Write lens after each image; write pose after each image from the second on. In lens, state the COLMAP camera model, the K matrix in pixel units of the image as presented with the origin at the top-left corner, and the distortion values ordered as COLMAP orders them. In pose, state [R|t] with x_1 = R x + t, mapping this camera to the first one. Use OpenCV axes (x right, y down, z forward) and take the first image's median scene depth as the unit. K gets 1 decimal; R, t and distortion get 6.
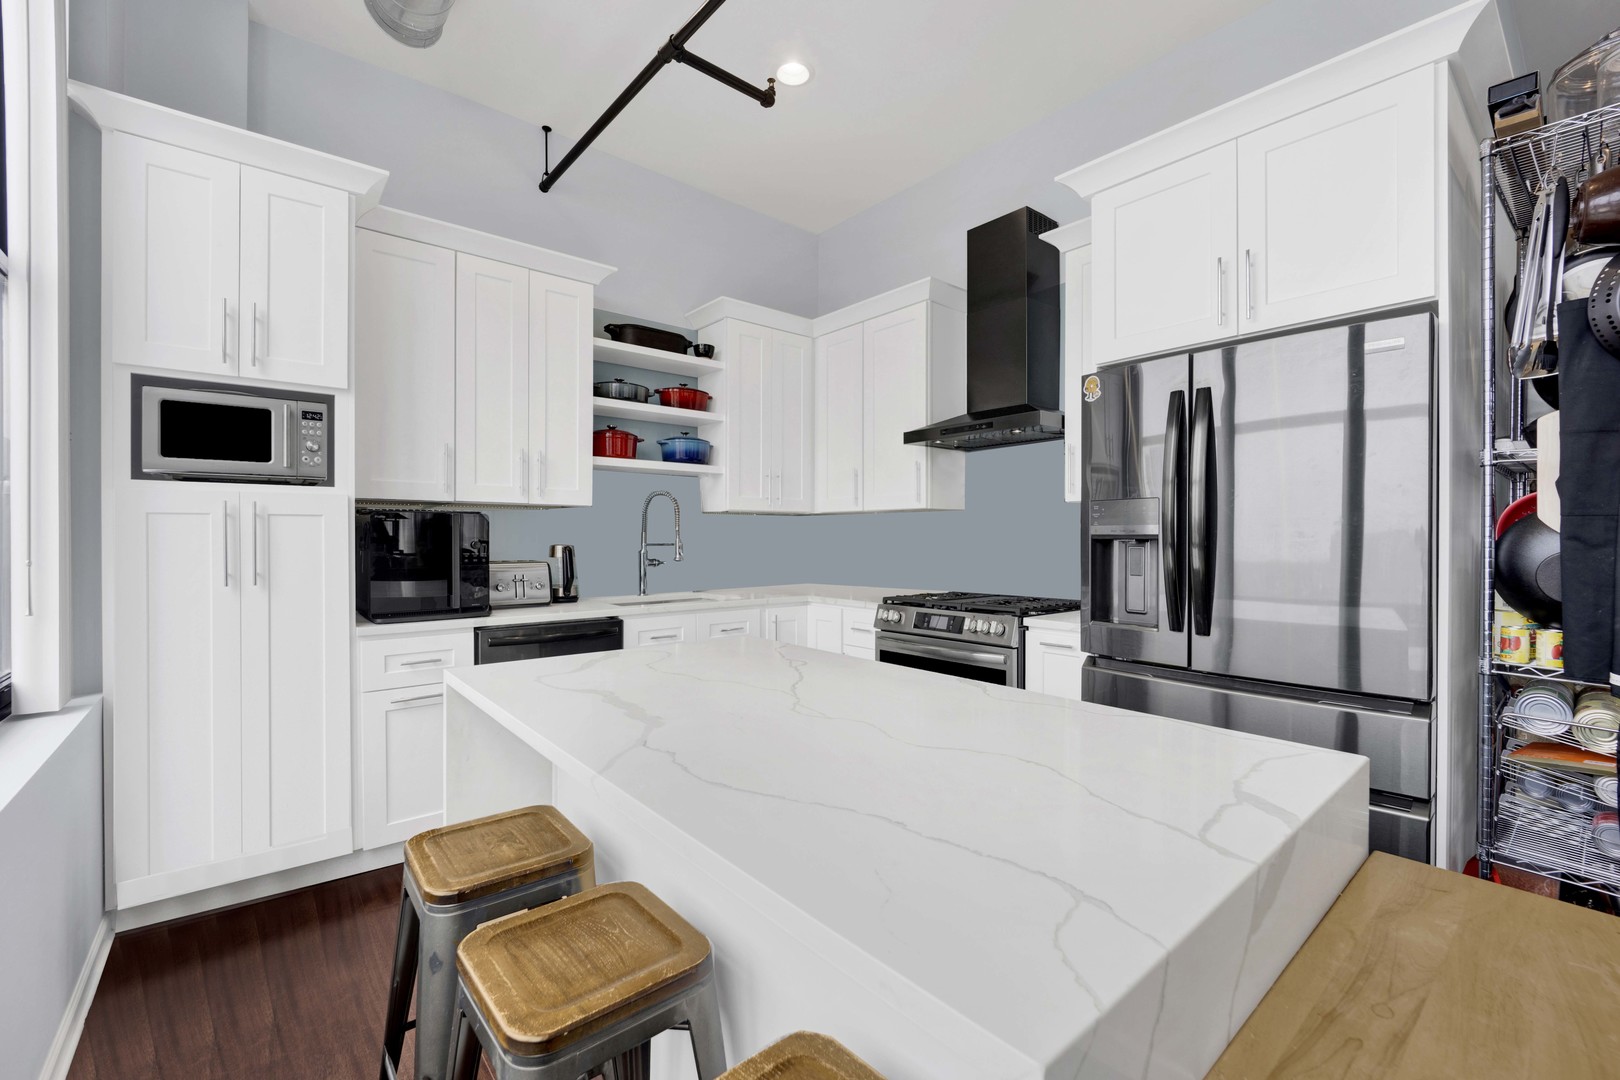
lens RADIAL K [[688.3, 0, 810.0], [0, 688.3, 540.0], [0, 0, 1]] dist [-0.026290, 0.000192]
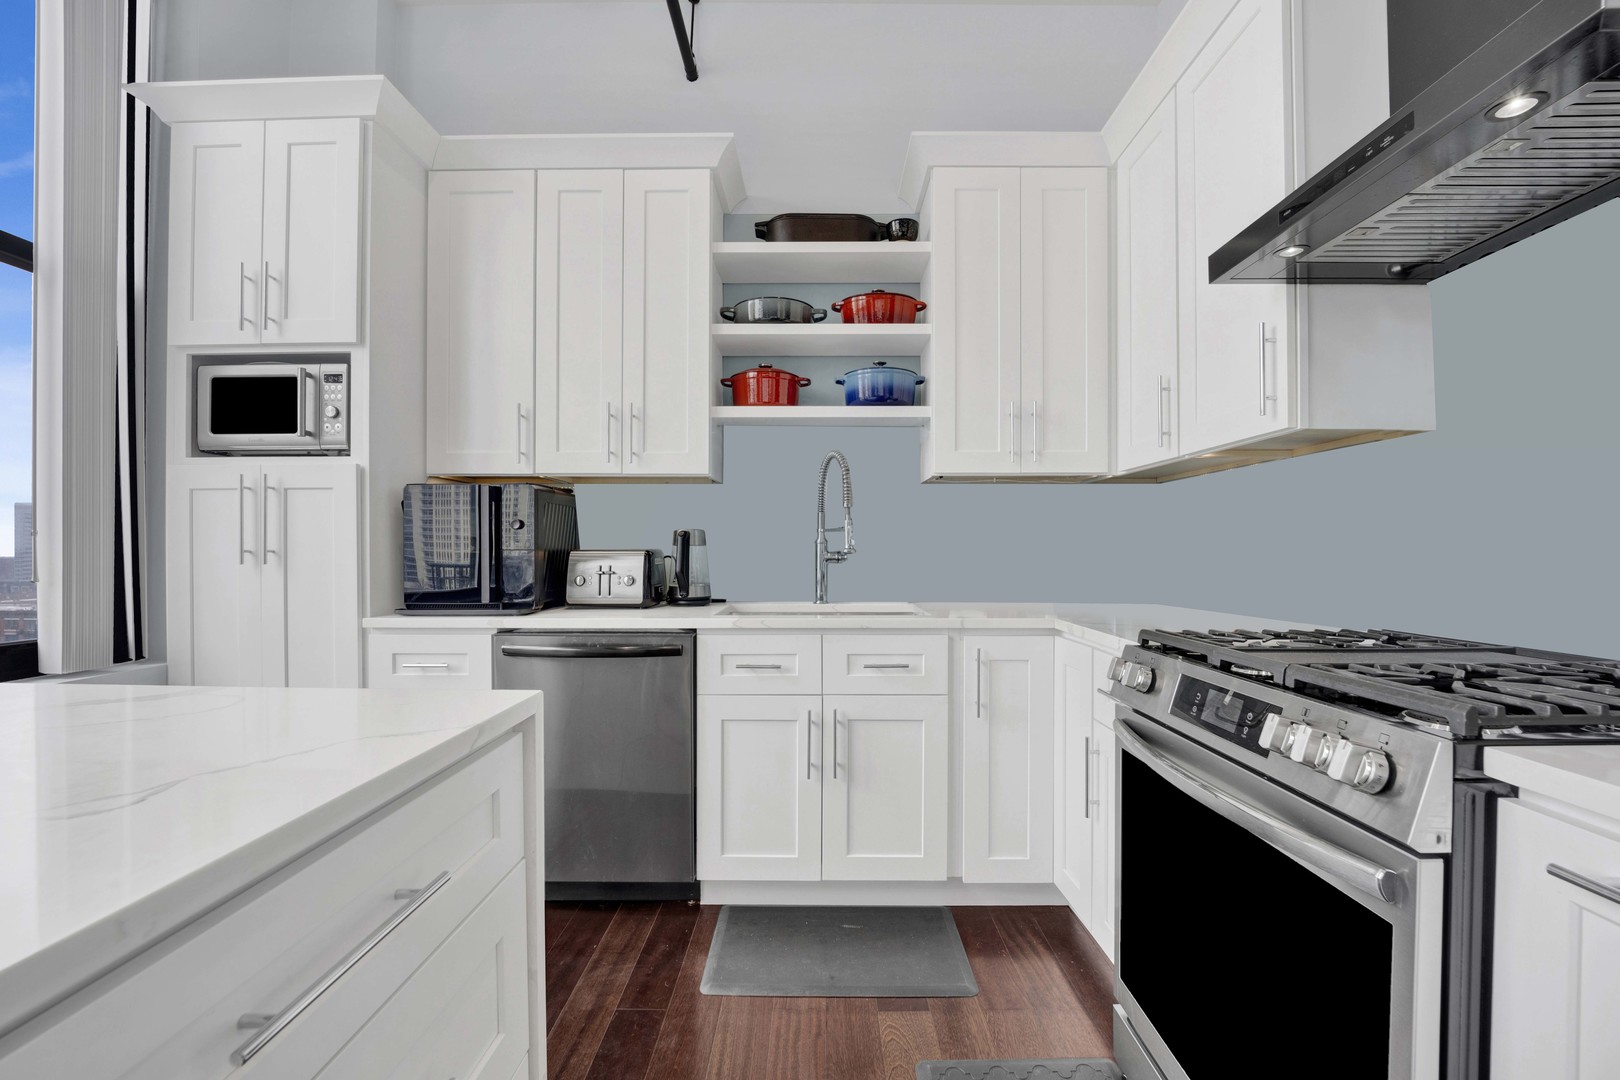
lens RADIAL K [[688.2, 0, 801.9], [0, 688.2, 553.0], [0, 0, 1]] dist [-0.033358, -0.000022]
pose [[0.754551, 0.002263, -0.656238, 0.242379], [-0.001878, 0.999997, 0.001289, 0.034543], [0.656239, 0.000260, 0.754553, 0.553934]]
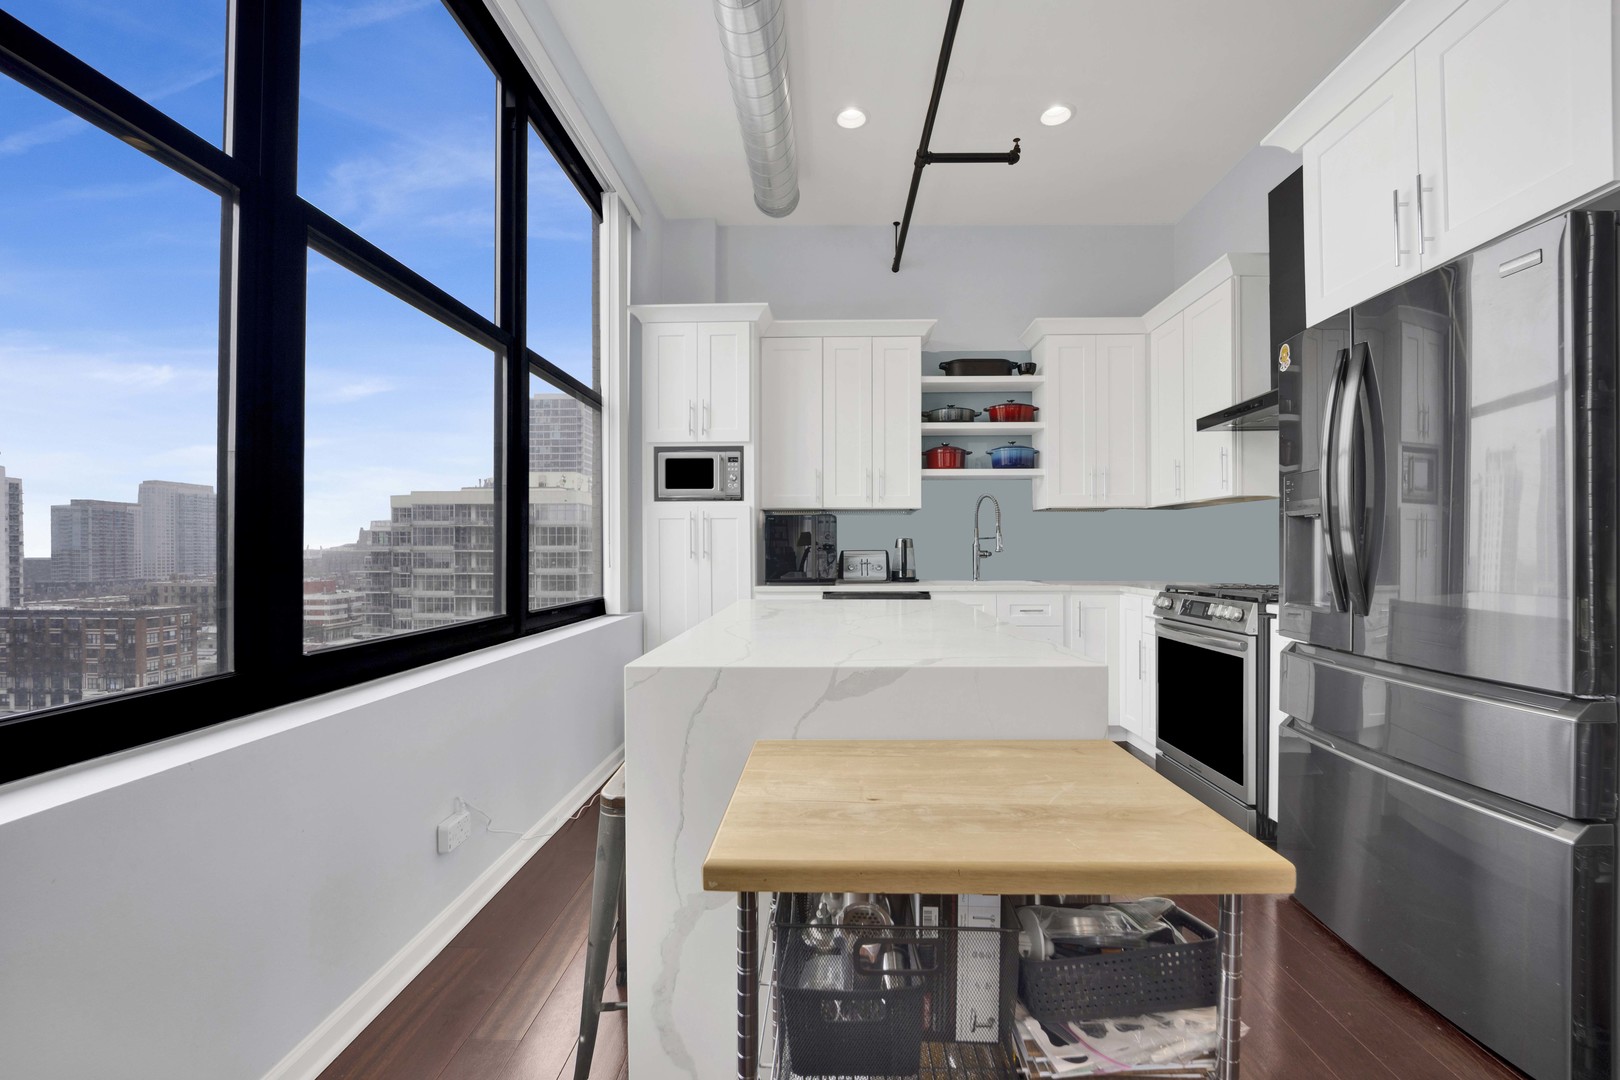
lens RADIAL K [[683.3, 0, 802.5], [0, 683.3, 545.1], [0, 0, 1]] dist [-0.019560, -0.000293]
pose [[0.738977, -0.006982, -0.673694, 0.405056], [0.000216, 0.999949, -0.010127, 0.035437], [0.673730, 0.007338, 0.738941, -0.103115]]
